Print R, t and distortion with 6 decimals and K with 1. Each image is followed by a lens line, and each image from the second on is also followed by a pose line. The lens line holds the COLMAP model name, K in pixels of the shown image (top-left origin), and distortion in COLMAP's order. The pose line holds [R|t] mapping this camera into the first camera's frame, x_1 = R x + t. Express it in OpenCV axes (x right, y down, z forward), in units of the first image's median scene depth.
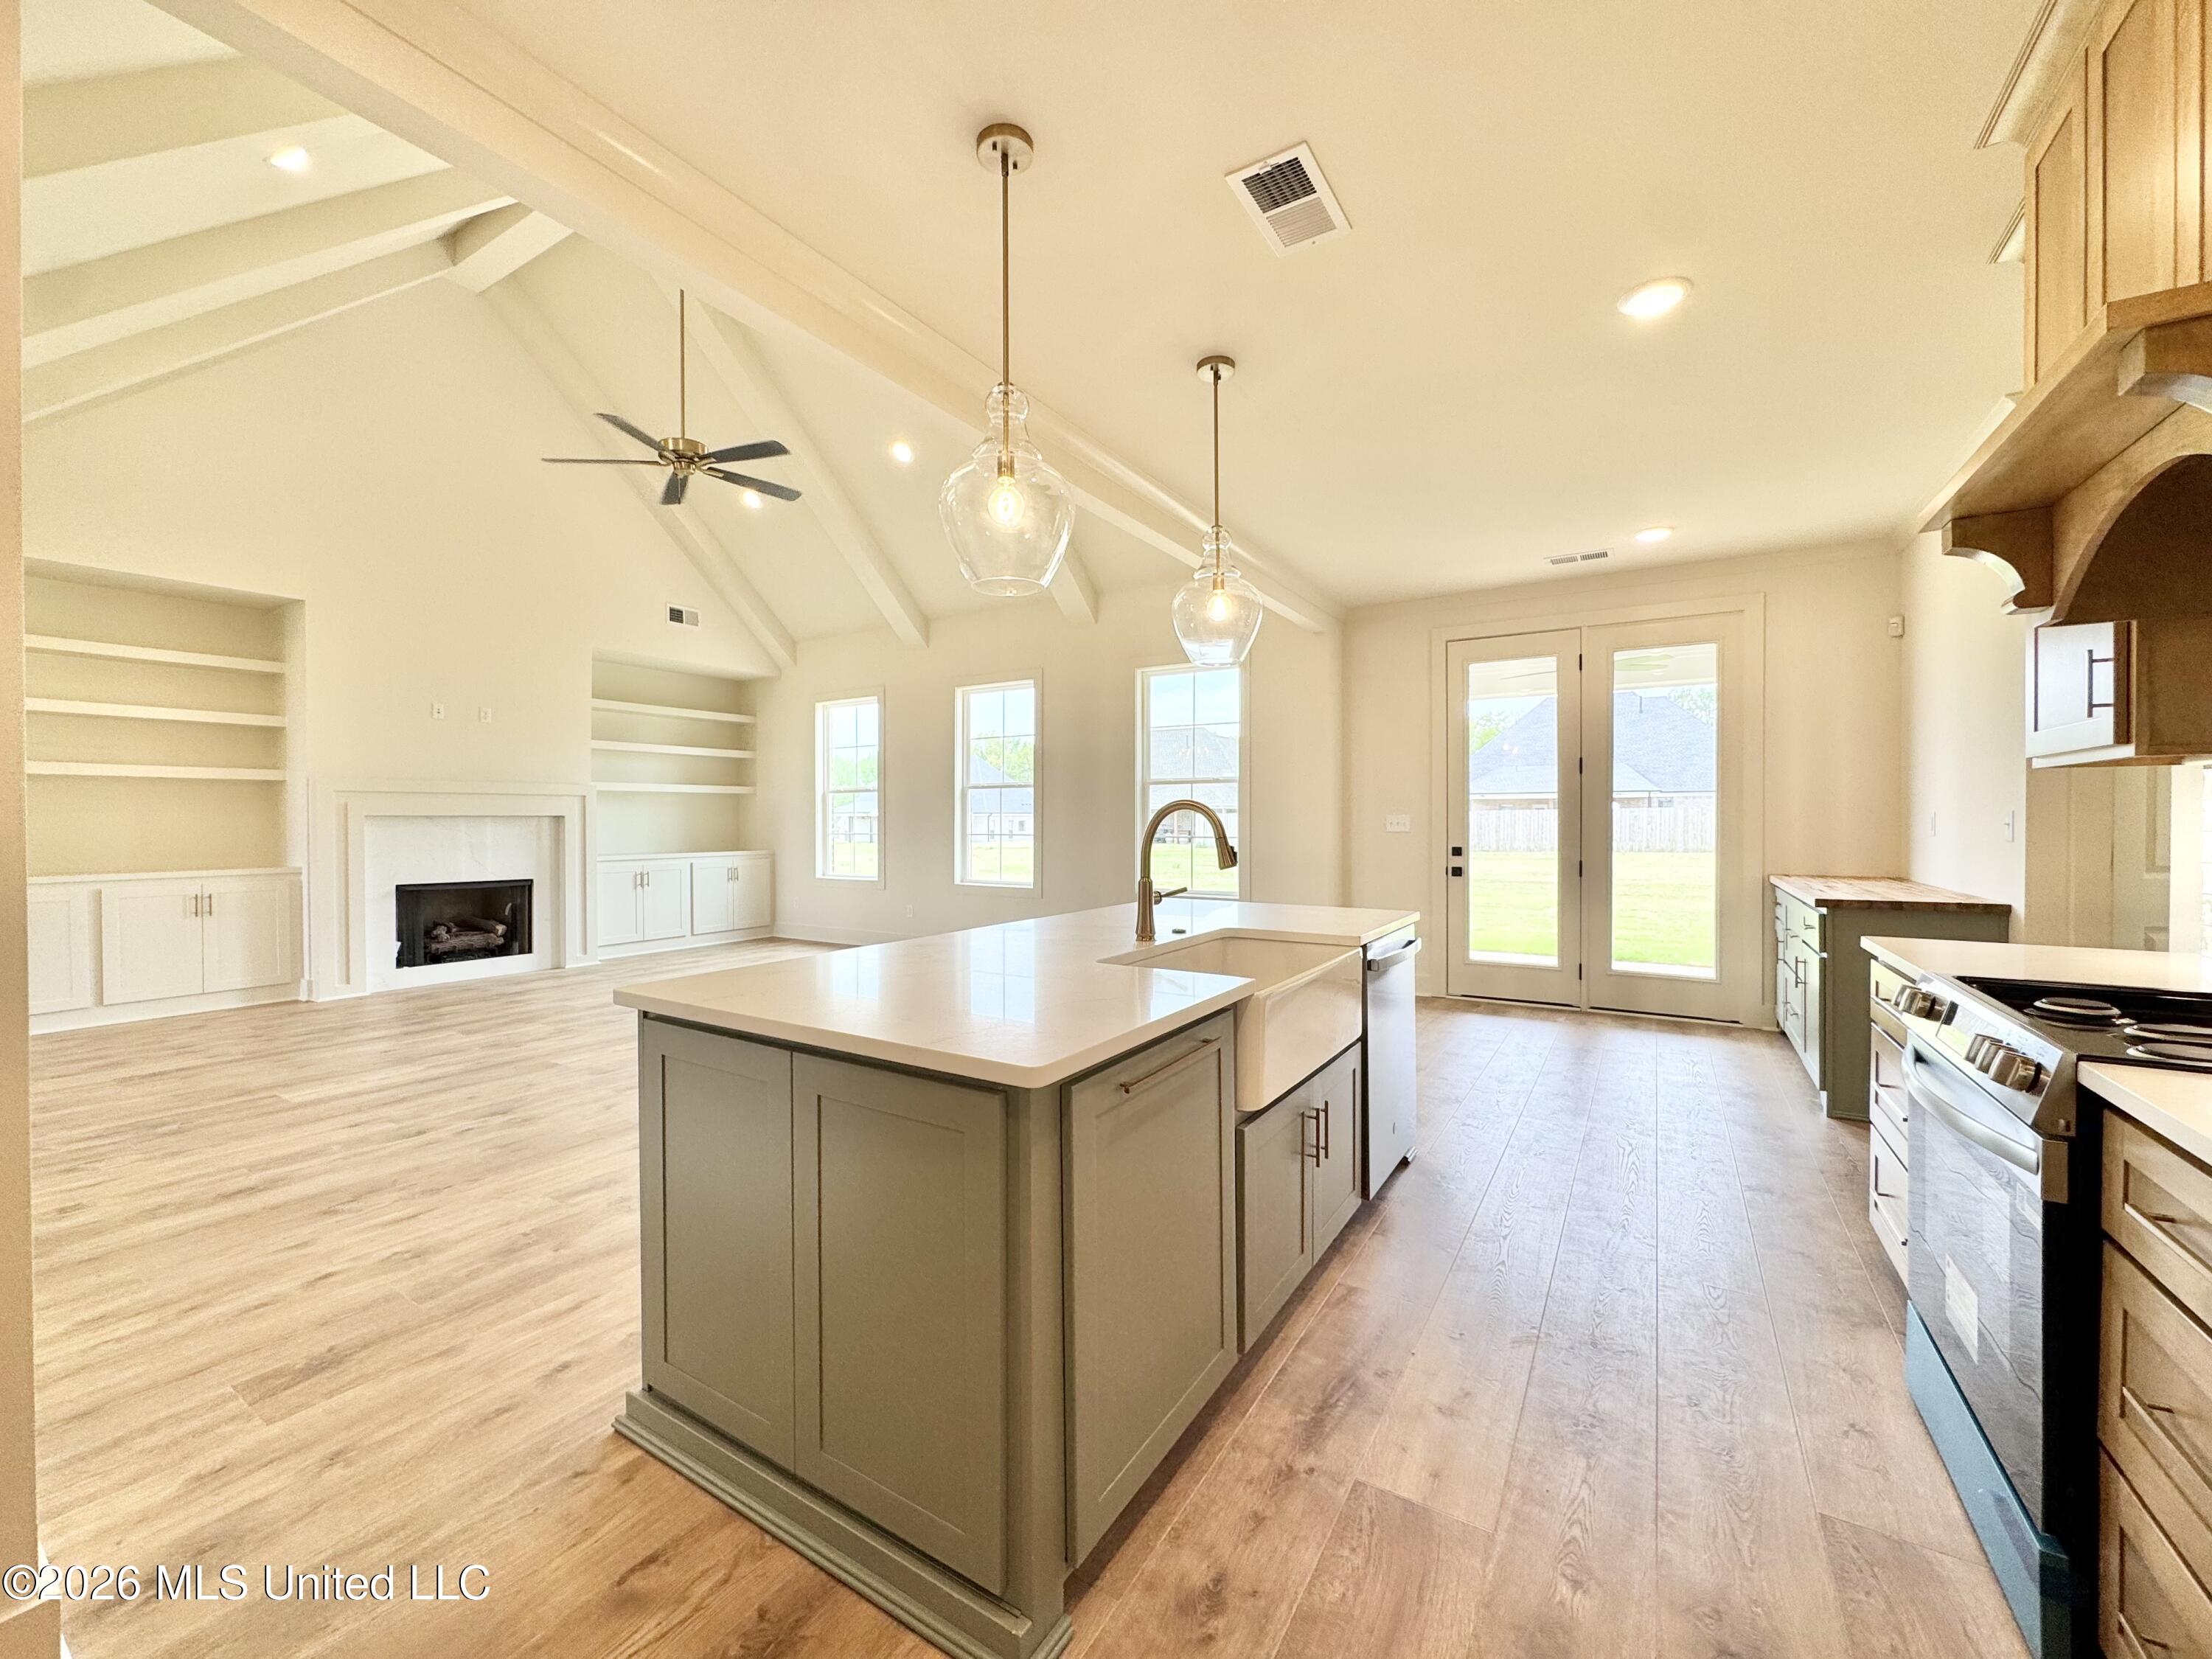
lens RADIAL K [[880.3, 0, 1106.6], [0, 880.3, 828.0], [0, 0, 1]] dist [-0.003207, 0.000237]
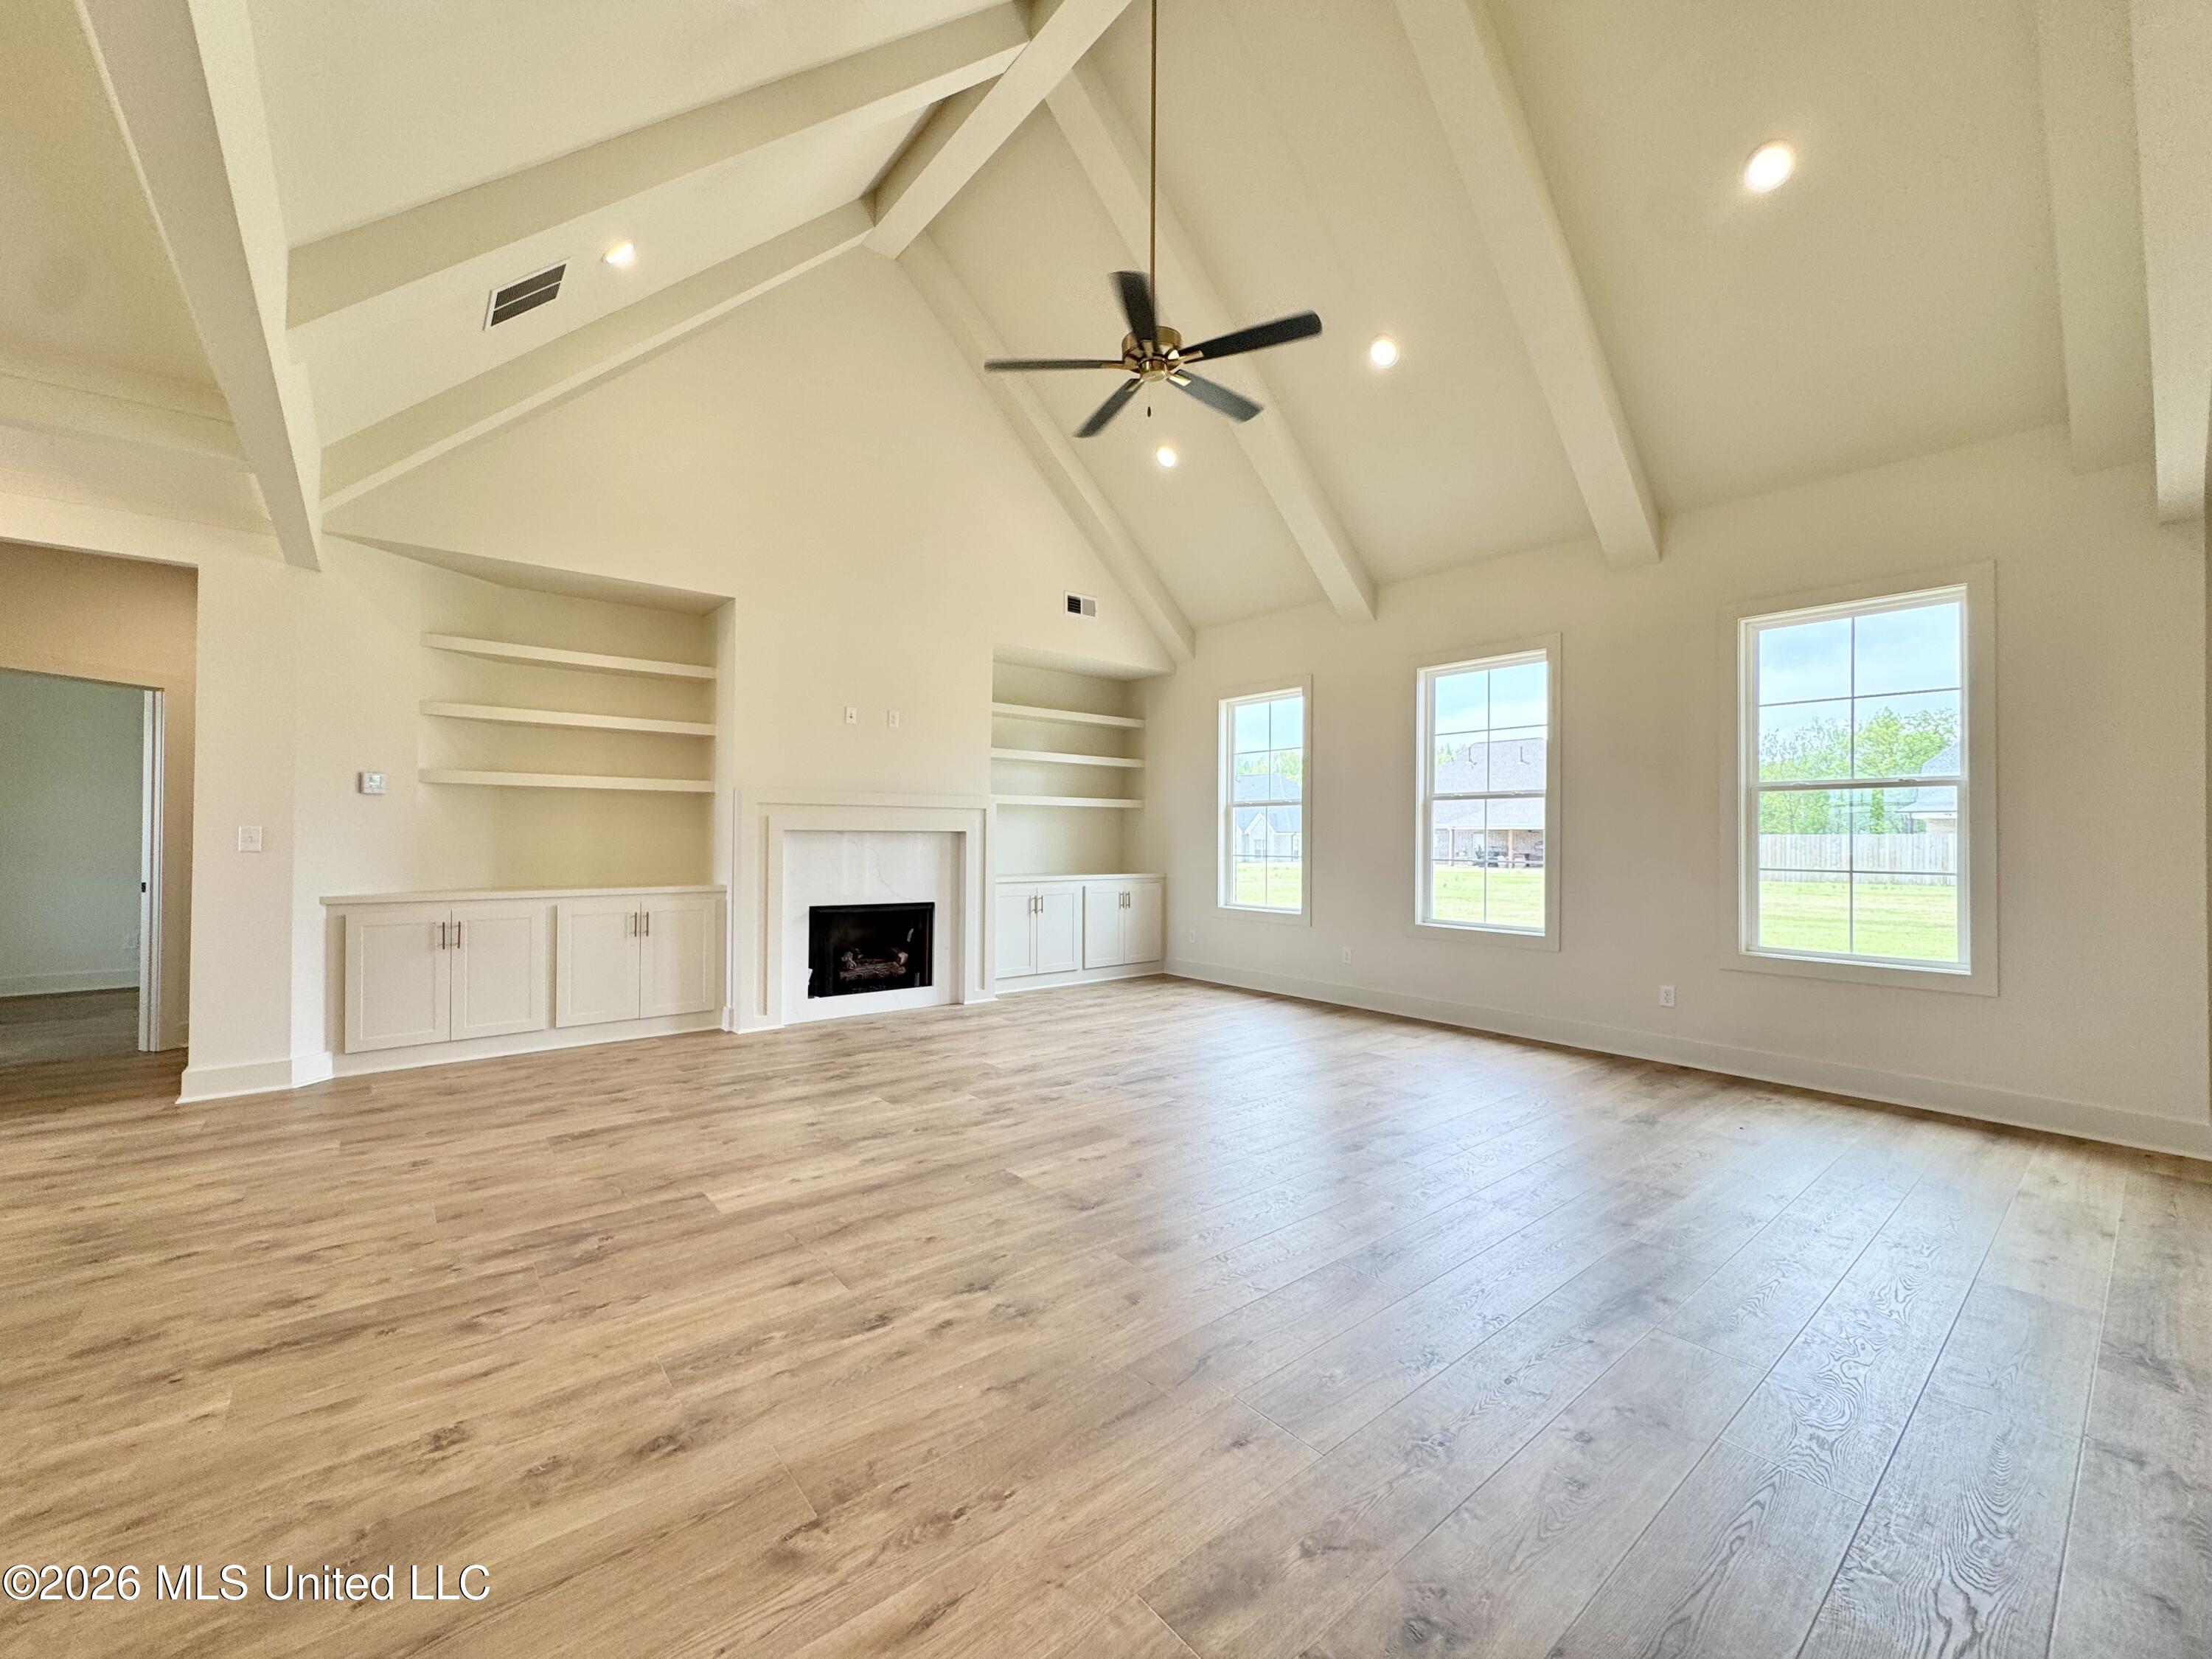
lens RADIAL K [[880.3, 0, 1106.9], [0, 880.3, 826.9], [0, 0, 1]] dist [-0.003207, 0.000237]
pose [[0.947776, 0.004498, -0.318906, -0.221559], [-0.011718, 0.999717, -0.020725, -0.002099], [0.318722, 0.023380, 0.947560, 0.227309]]
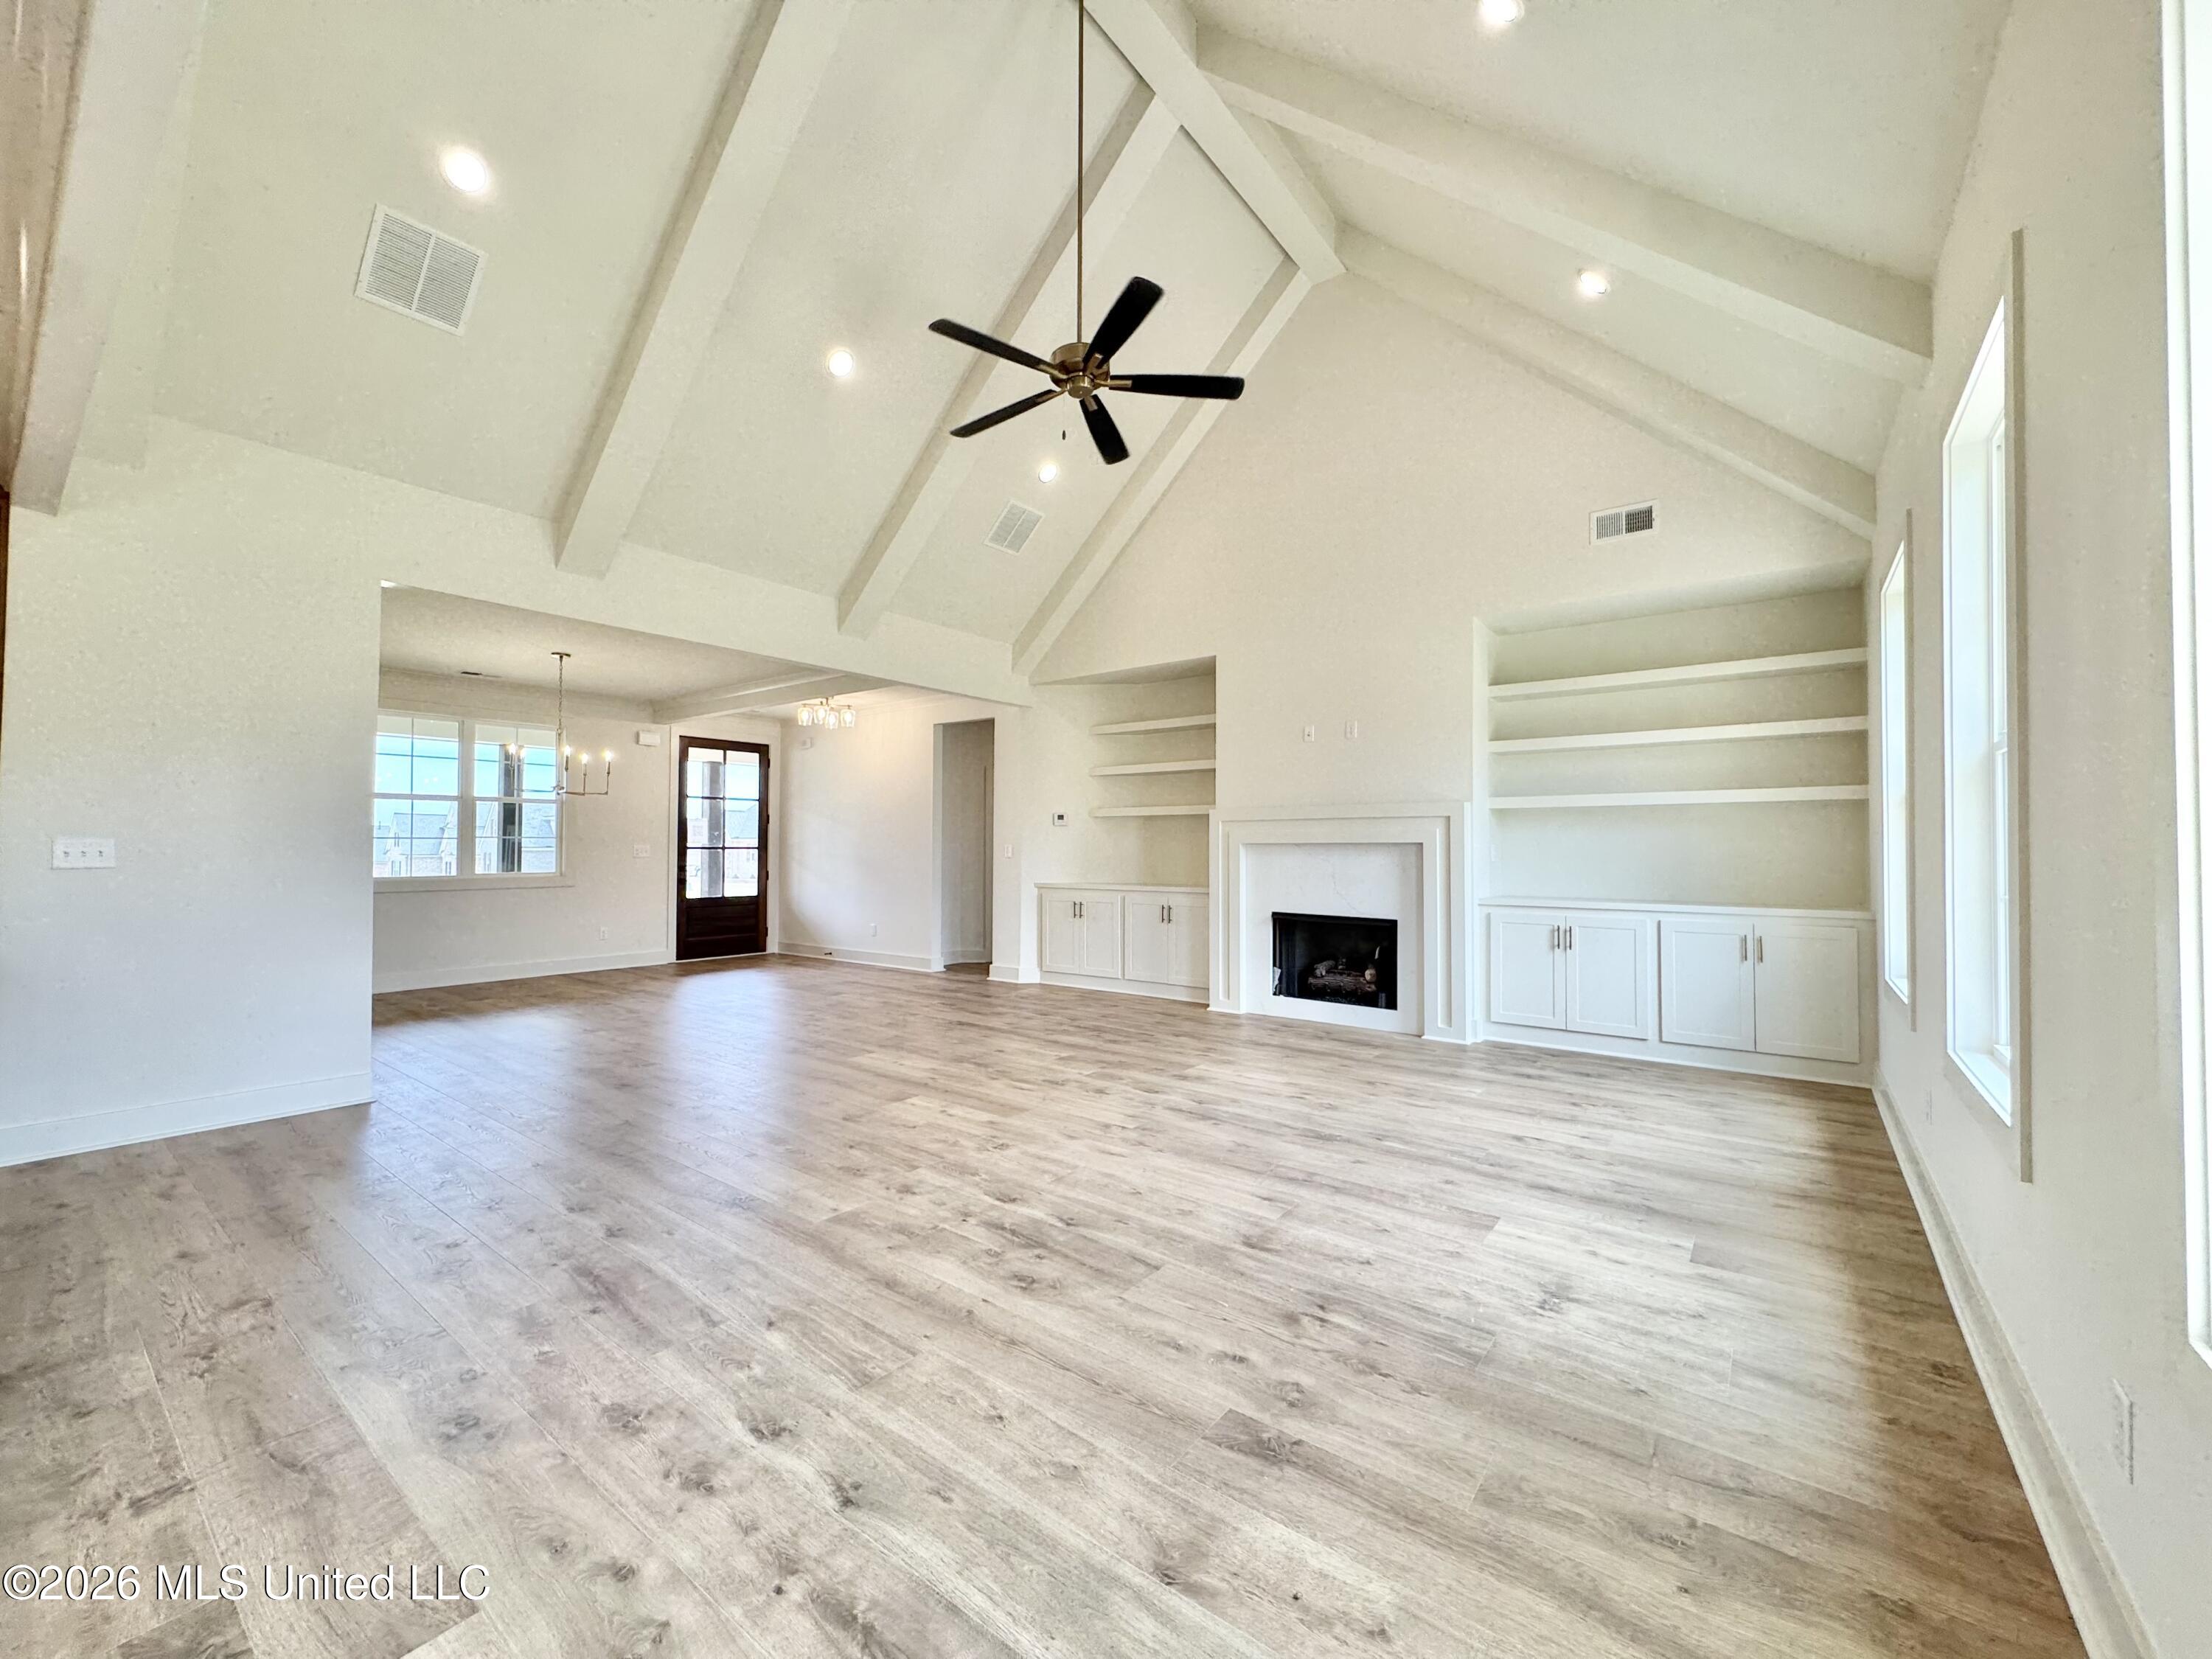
lens RADIAL K [[880.3, 0, 1095.9], [0, 880.3, 829.9], [0, 0, 1]] dist [-0.003207, 0.000237]
pose [[-0.100680, -0.018408, -0.994749, 0.212955], [-0.013780, 0.999759, -0.017106, -0.009105], [0.994823, 0.011986, -0.100910, 0.874777]]
